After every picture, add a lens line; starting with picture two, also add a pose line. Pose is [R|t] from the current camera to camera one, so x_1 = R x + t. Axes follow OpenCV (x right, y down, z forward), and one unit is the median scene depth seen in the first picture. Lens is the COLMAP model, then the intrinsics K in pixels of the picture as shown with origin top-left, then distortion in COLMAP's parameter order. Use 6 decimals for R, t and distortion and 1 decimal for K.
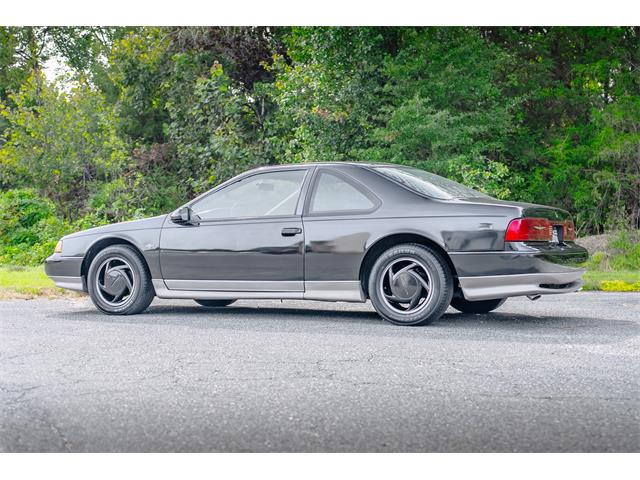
lens RADIAL K [[1180.3, 0, 320.0], [0, 1180.3, 240.0], [0, 0, 1]] dist [0.082788, 0.040403]
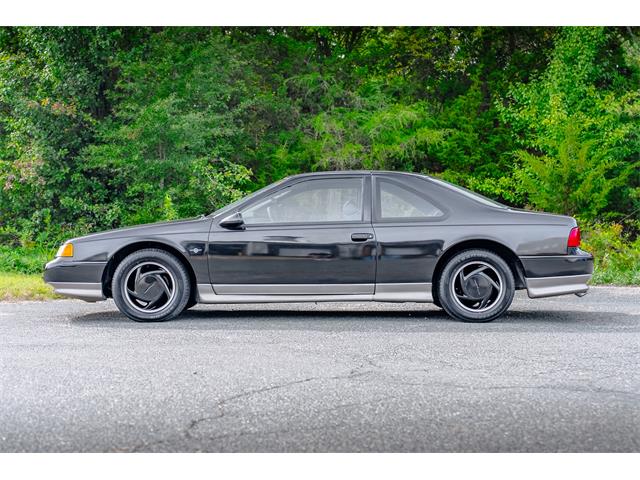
lens RADIAL K [[1180.3, 0, 320.0], [0, 1180.3, 240.0], [0, 0, 1]] dist [0.082788, 0.040403]
pose [[0.881302, -0.000361, 0.472554, -0.526457], [-0.003386, 0.999969, 0.007078, -0.011172], [-0.472542, -0.007838, 0.881273, 0.084361]]
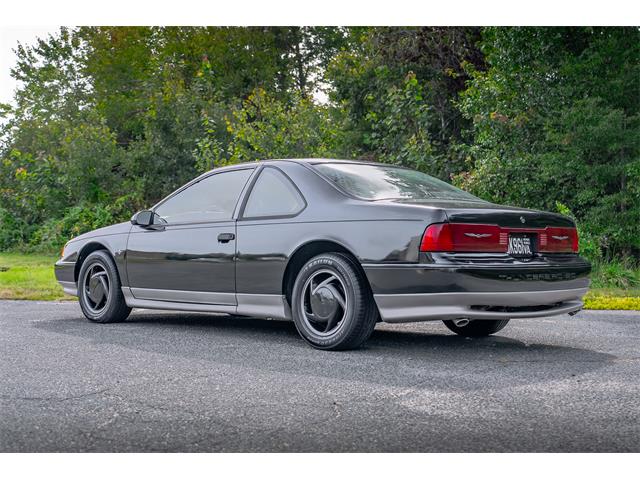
lens RADIAL K [[1049.1, 0, 320.0], [0, 1049.1, 240.0], [0, 0, 1]] dist [0.101262, 0.018386]
pose [[0.946466, 0.009593, -0.322661, 0.282114], [-0.011811, 0.999918, -0.004917, -0.002084], [0.322587, 0.008465, 0.946502, 0.261304]]
